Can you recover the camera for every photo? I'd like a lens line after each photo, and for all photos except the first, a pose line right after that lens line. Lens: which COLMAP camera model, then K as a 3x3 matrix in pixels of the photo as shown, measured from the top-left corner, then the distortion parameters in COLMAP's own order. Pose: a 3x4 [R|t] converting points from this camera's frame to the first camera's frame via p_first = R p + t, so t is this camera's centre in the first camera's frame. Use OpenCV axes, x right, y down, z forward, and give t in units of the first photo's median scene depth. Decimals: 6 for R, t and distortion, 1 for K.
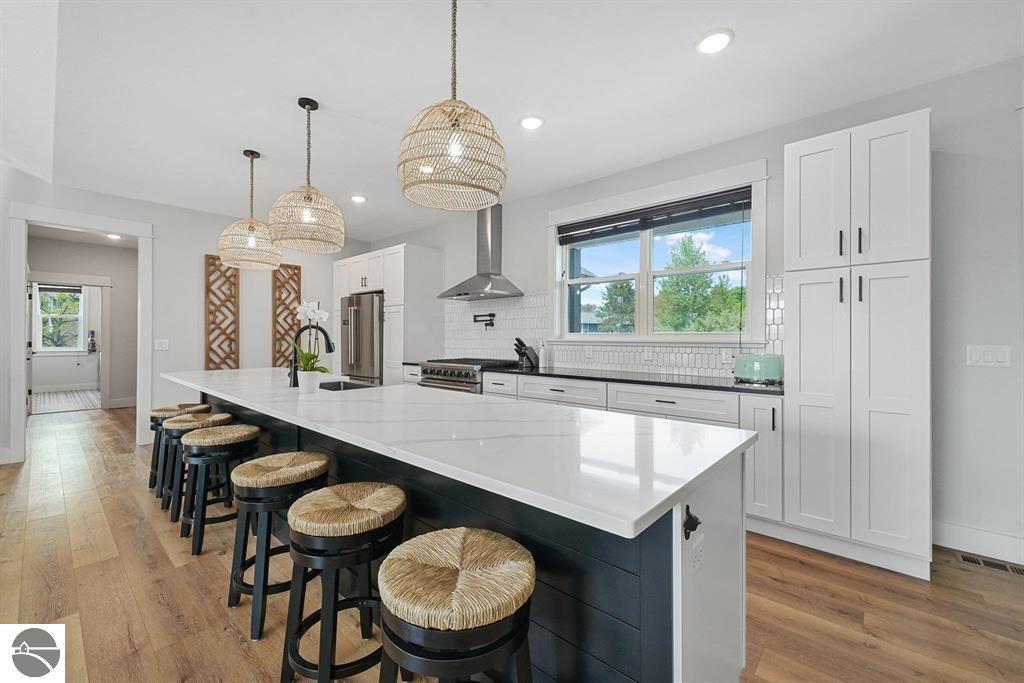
lens RADIAL K [[421.2, 0, 512.0], [0, 421.2, 341.5], [0, 0, 1]] dist [-0.000925, -0.000136]
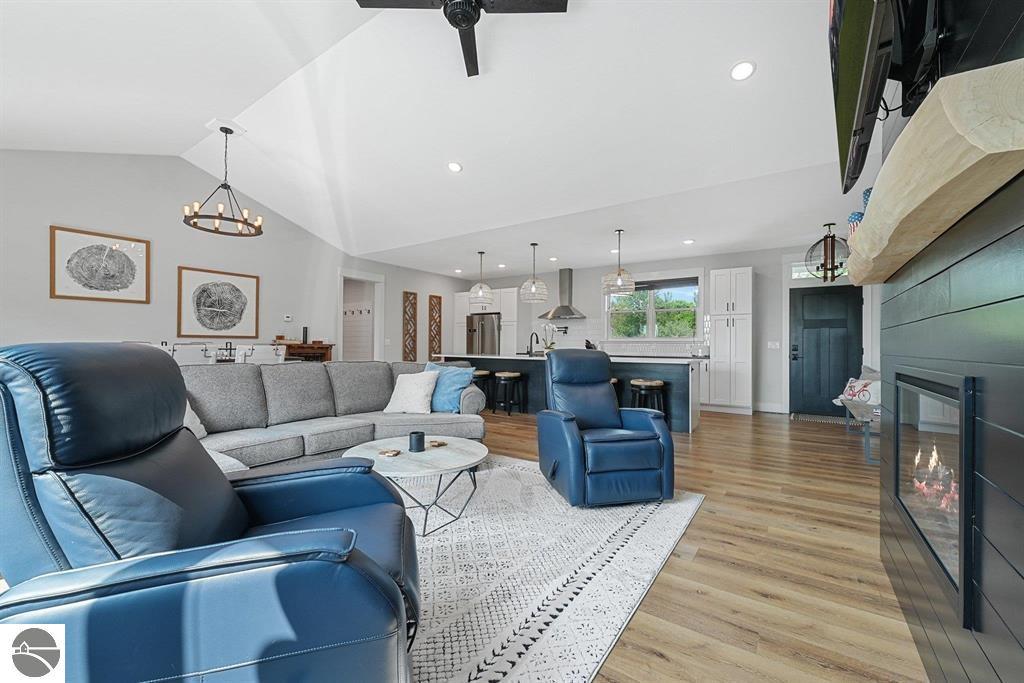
lens RADIAL K [[415.7, 0, 512.0], [0, 415.7, 341.5], [0, 0, 1]] dist [0.000557, -0.000030]
pose [[0.993509, 0.007180, 0.113523, -0.479691], [-0.005115, 0.999816, -0.018472, 0.033373], [-0.113634, 0.017771, 0.993364, -0.784384]]
